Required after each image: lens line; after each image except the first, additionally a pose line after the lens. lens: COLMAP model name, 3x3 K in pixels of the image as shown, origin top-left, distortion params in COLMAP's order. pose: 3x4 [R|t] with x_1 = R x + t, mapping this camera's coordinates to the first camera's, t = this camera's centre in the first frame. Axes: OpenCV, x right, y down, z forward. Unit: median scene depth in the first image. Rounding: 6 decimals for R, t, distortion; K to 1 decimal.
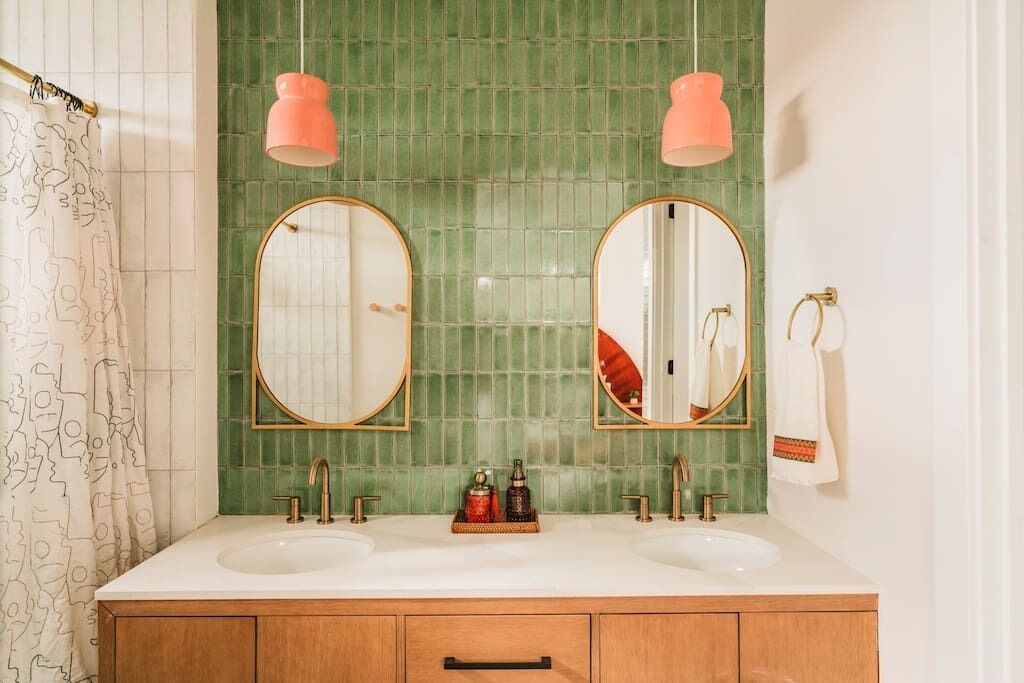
lens RADIAL K [[555.2, 0, 513.3], [0, 555.2, 342.9], [0, 0, 1]] dist [-0.006787, 0.002810]
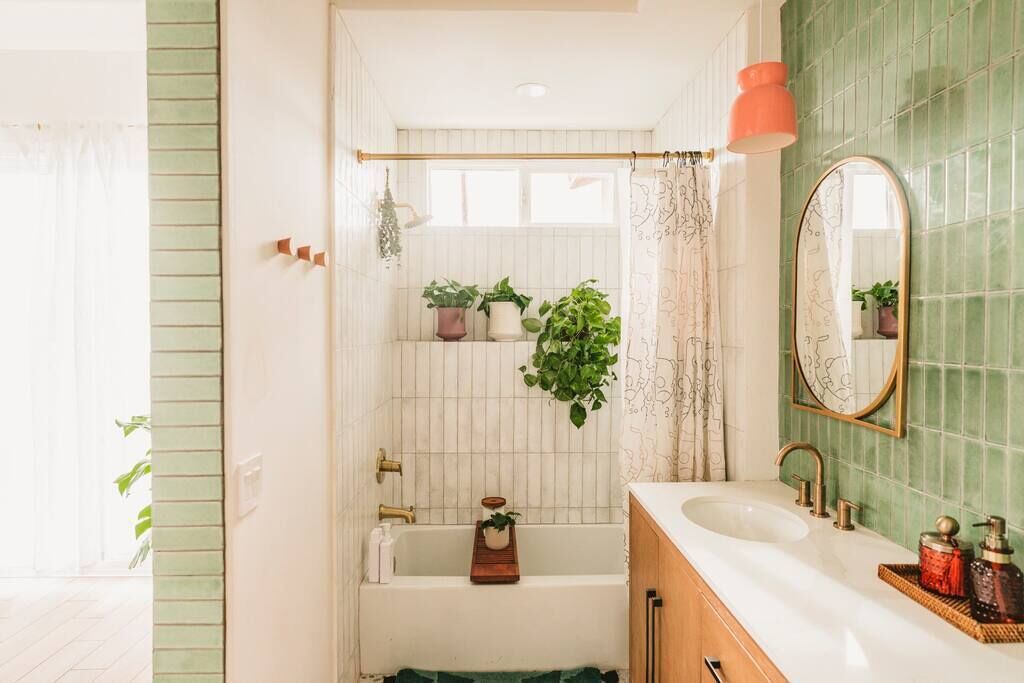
lens RADIAL K [[555.2, 0, 513.1], [0, 555.2, 340.8], [0, 0, 1]] dist [-0.006787, 0.002810]
pose [[0.021076, 0.022521, -0.999524, 0.558704], [0.003171, 0.999740, 0.022593, 0.005123], [0.999773, -0.003646, 0.020999, 0.443742]]
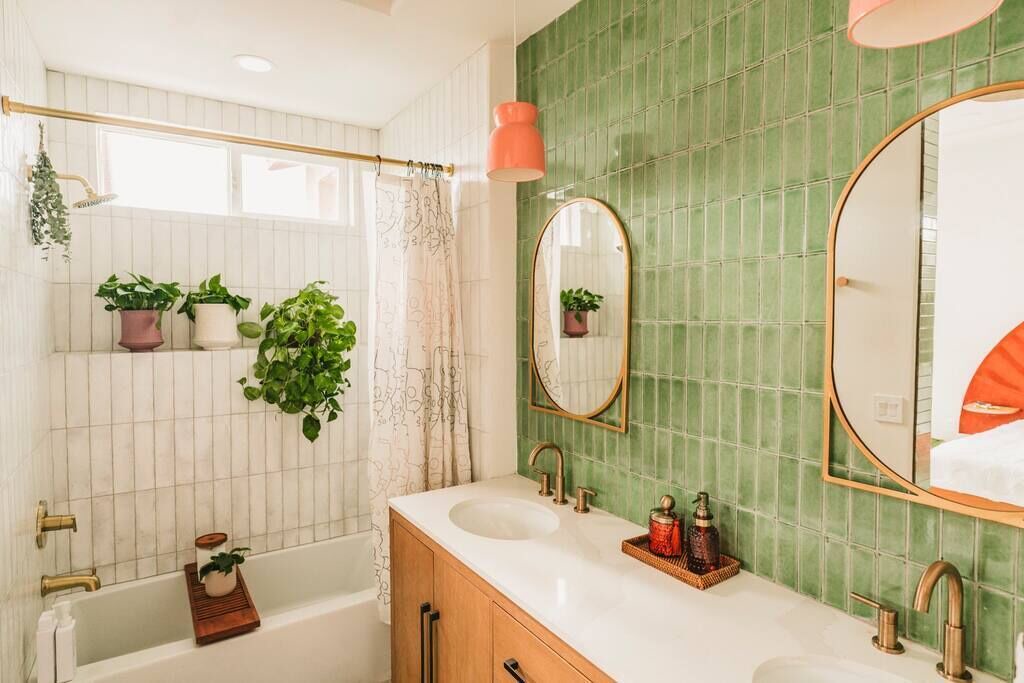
lens RADIAL K [[555.2, 0, 512.6], [0, 555.2, 339.8], [0, 0, 1]] dist [-0.006787, 0.002810]
pose [[0.541720, 0.037661, -0.839715, 0.496922], [0.001159, 0.998961, 0.045551, -0.045352], [0.840558, -0.025649, 0.541114, 0.322915]]
